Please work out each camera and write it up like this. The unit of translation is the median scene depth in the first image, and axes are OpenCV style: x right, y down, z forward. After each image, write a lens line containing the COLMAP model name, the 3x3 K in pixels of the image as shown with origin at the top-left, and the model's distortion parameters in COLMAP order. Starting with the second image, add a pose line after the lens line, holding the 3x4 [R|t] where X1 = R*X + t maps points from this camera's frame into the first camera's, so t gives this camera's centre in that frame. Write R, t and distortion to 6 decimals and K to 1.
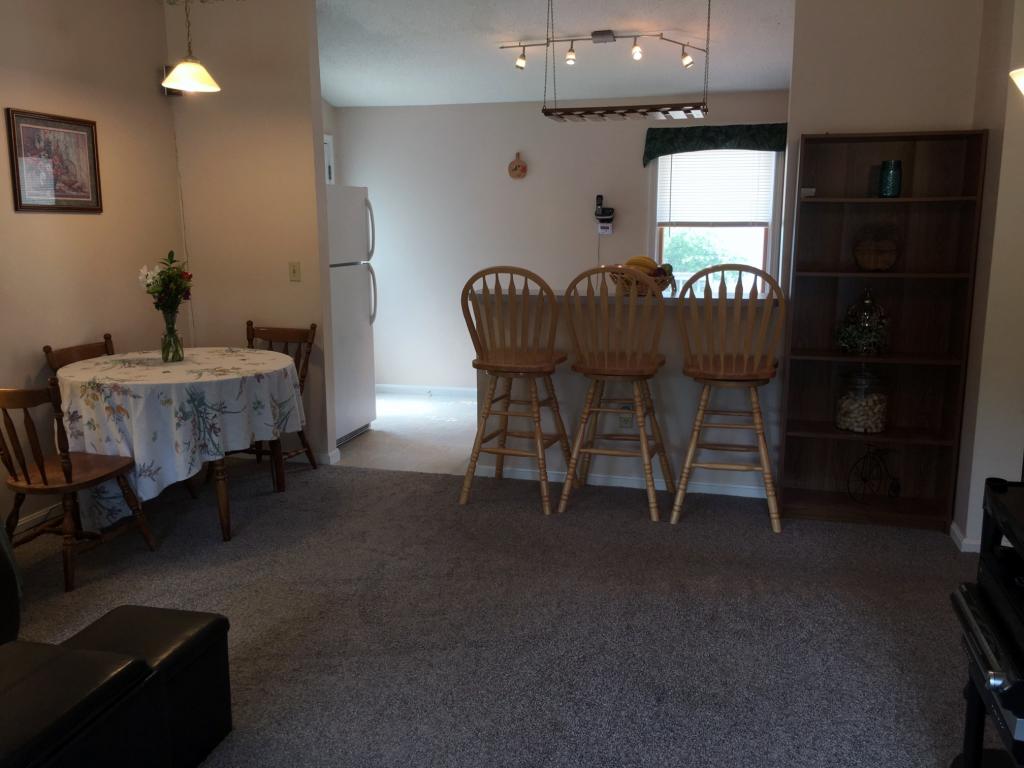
lens RADIAL K [[893.1, 0, 512.0], [0, 893.1, 384.0], [0, 0, 1]] dist [0.042059, -0.001324]
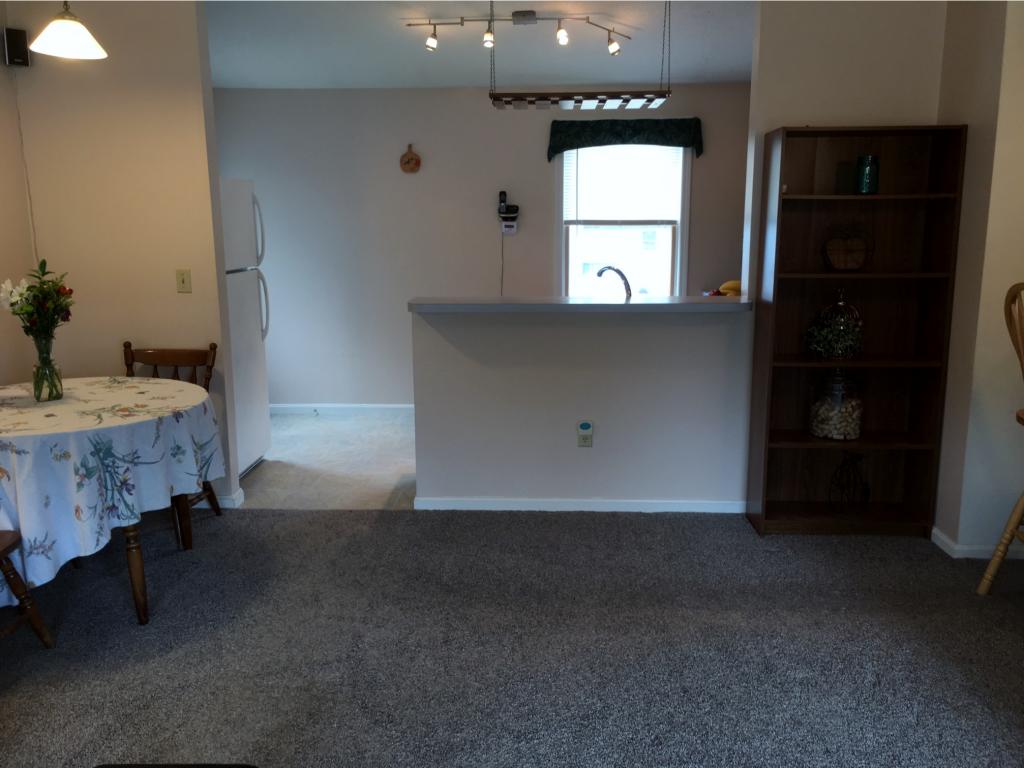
lens RADIAL K [[881.9, 0, 512.0], [0, 881.9, 384.0], [0, 0, 1]] dist [0.064248, -0.091044]
pose [[0.974332, -0.044469, 0.220681, -0.155883], [0.043278, 0.999011, 0.010231, -0.029778], [-0.220918, -0.000418, 0.975292, 0.149788]]
